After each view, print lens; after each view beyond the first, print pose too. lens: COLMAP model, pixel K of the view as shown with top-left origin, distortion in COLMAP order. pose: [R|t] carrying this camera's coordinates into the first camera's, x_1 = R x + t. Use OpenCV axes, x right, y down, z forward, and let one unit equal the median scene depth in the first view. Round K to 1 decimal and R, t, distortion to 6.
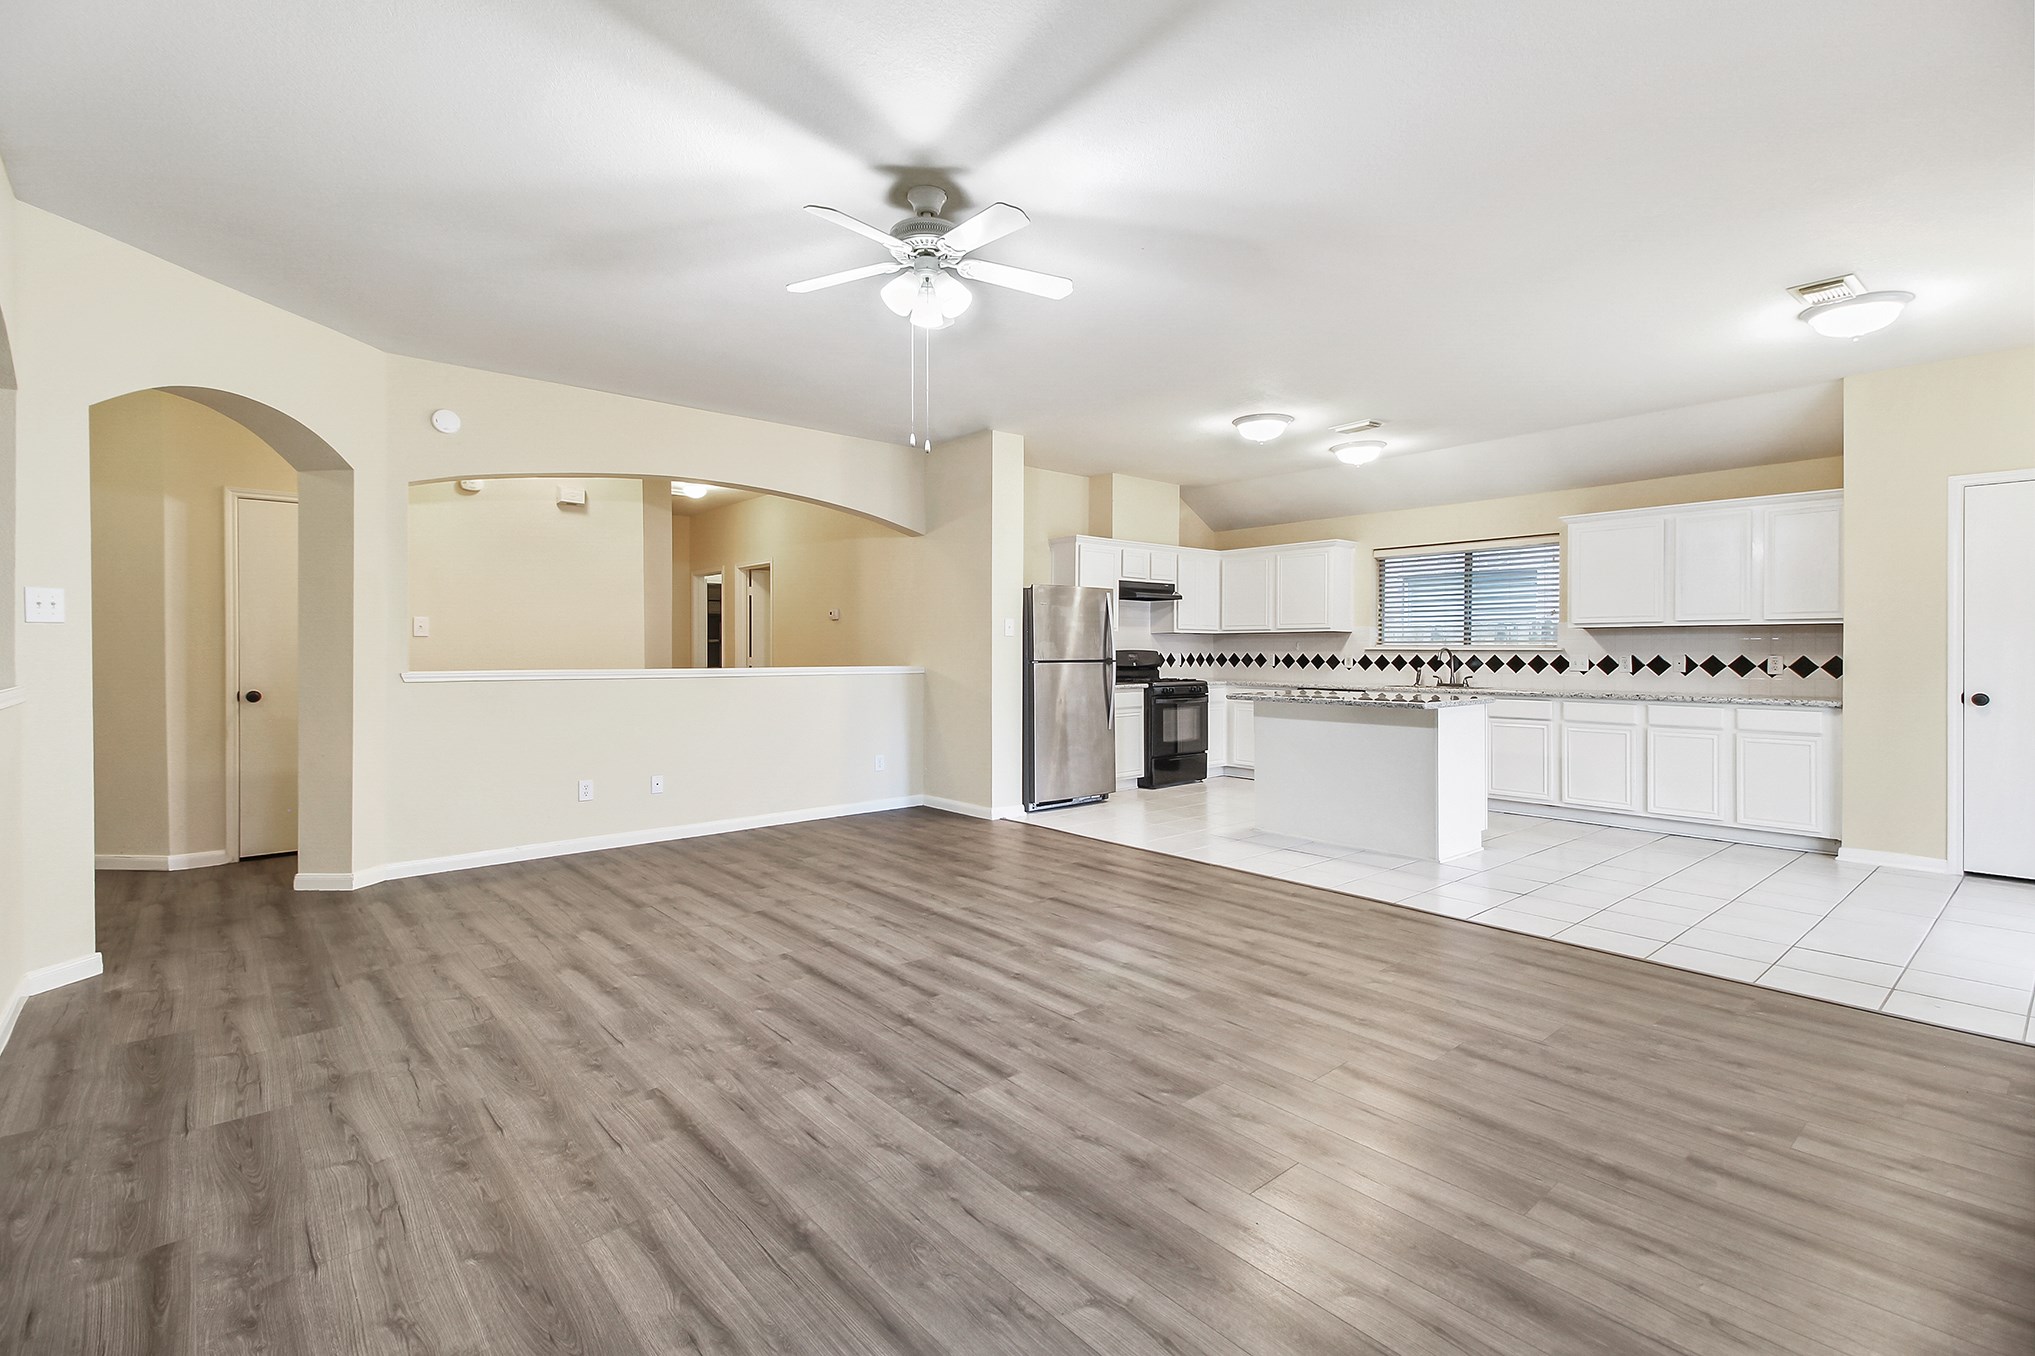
lens RADIAL K [[935.4, 0, 1008.1], [0, 935.4, 667.8], [0, 0, 1]] dist [0.032117, -0.003032]
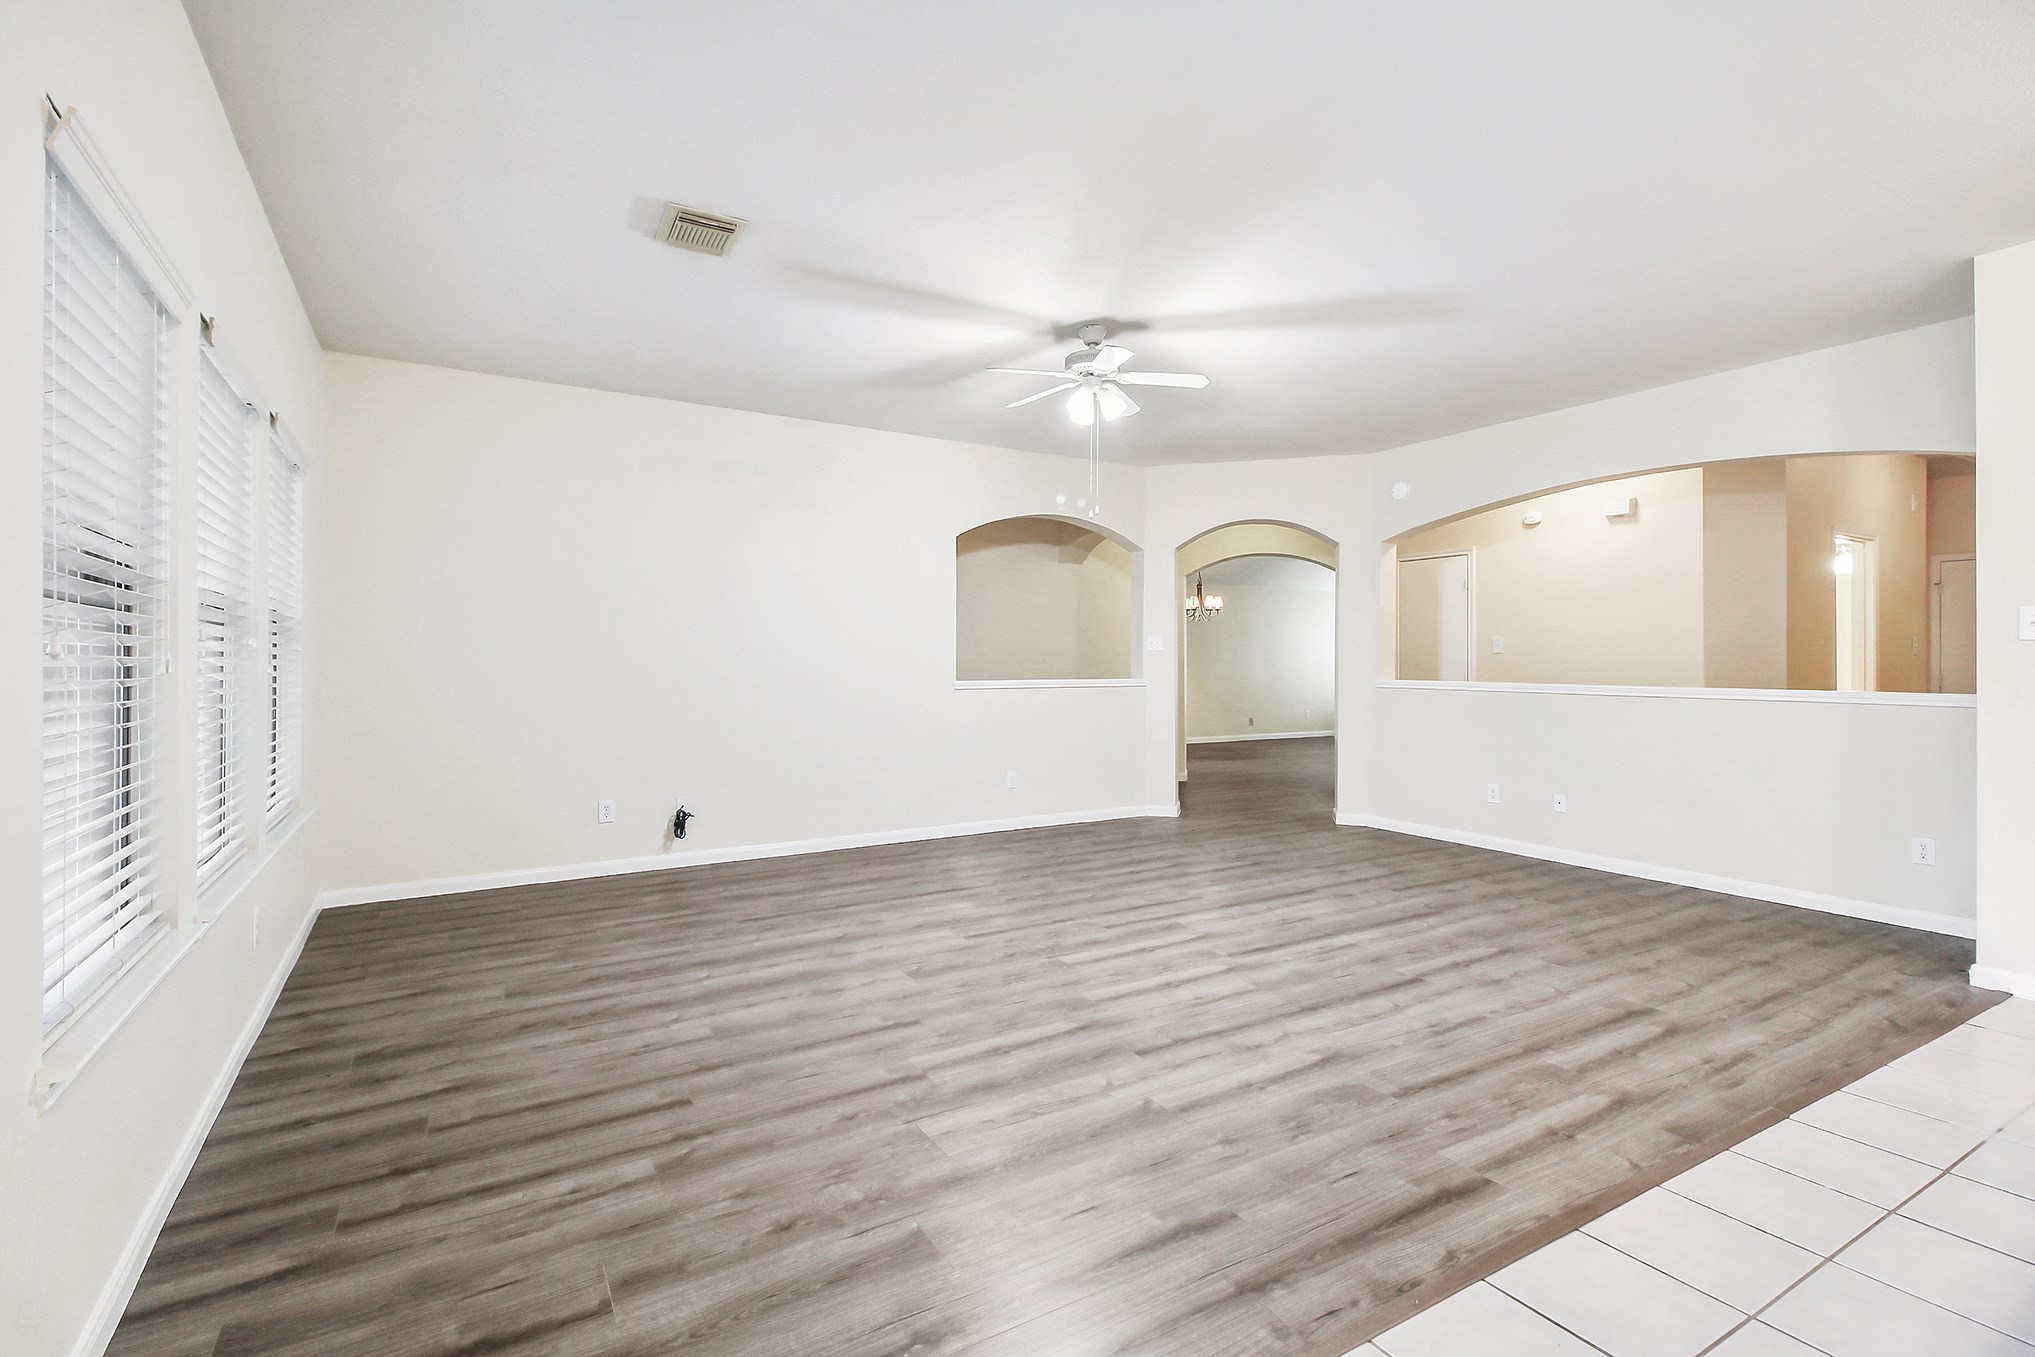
lens RADIAL K [[935.4, 0, 998.7], [0, 935.4, 656.9], [0, 0, 1]] dist [0.032117, -0.003032]
pose [[-0.191849, -0.005676, -0.981408, 1.180173], [-0.025197, 0.999682, -0.000856, -0.019863], [0.981101, 0.024564, -0.191931, 1.053480]]
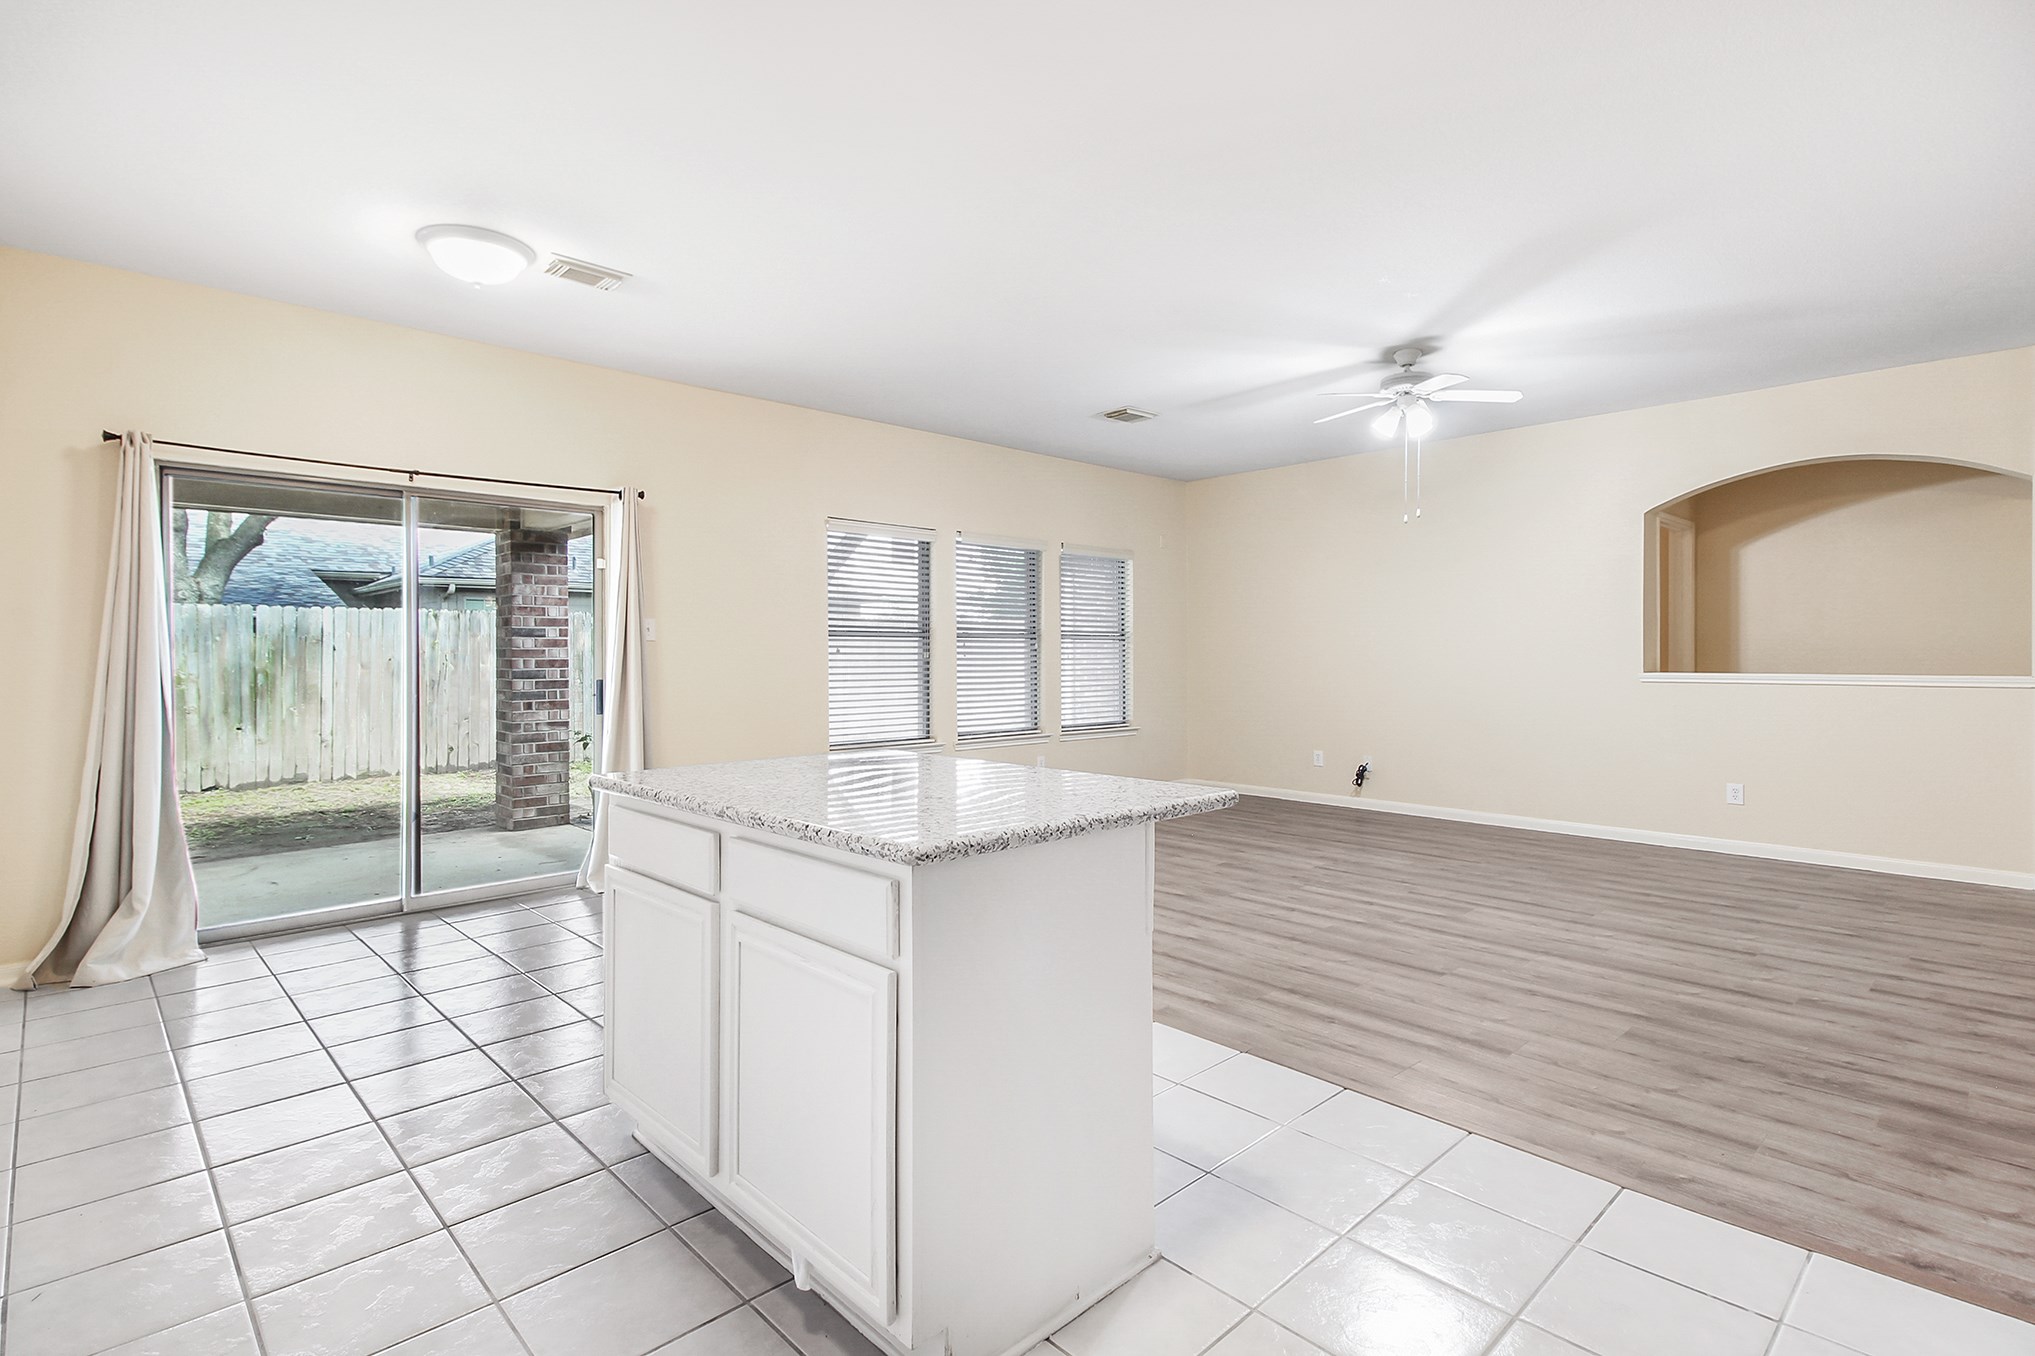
lens RADIAL K [[935.4, 0, 1006.7], [0, 935.4, 660.4], [0, 0, 1]] dist [0.032117, -0.003032]
pose [[-0.999264, 0.002831, -0.038250, 0.573513], [0.001712, 0.999571, 0.029254, -0.047281], [0.038316, 0.029167, -0.998840, 2.319467]]
